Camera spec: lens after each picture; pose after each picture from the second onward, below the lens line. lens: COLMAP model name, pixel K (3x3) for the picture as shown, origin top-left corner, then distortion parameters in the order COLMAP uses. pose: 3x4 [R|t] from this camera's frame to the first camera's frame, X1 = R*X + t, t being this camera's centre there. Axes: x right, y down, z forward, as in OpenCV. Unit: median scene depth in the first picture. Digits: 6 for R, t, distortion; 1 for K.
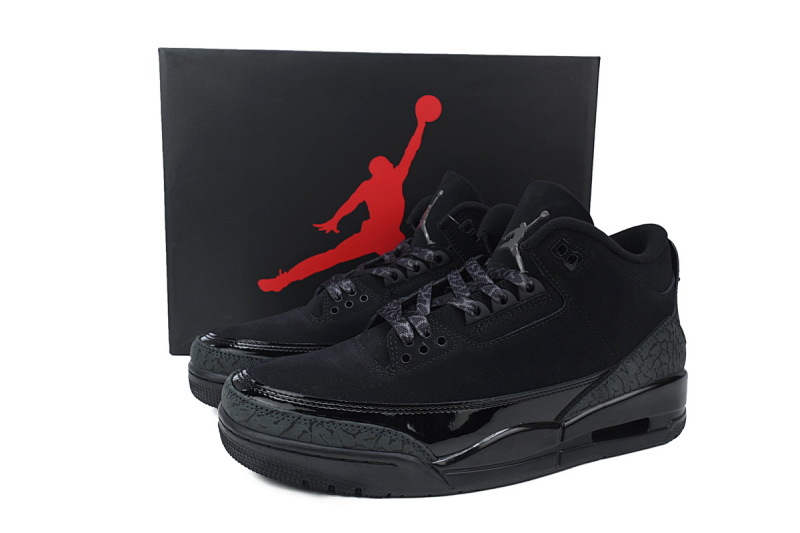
lens RADIAL K [[708.5, 0, 399.9], [0, 708.5, 265.9], [0, 0, 1]] dist [-0.014372, -0.003854]
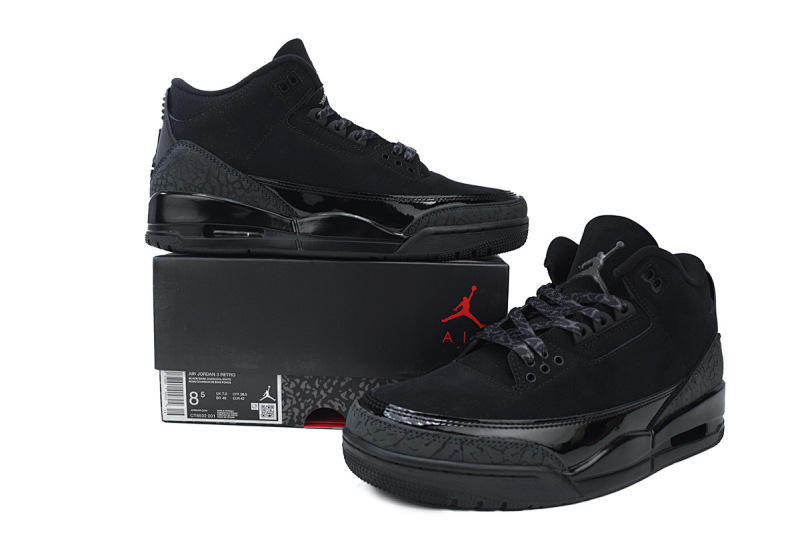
lens RADIAL K [[708.5, 0, 399.9], [0, 708.5, 269.1], [0, 0, 1]] dist [-0.014372, -0.003854]
pose [[0.978396, -0.014030, 0.206262, -0.397311], [0.026334, 0.998025, -0.057024, 0.022479], [-0.205055, 0.061224, 0.976834, -0.015769]]
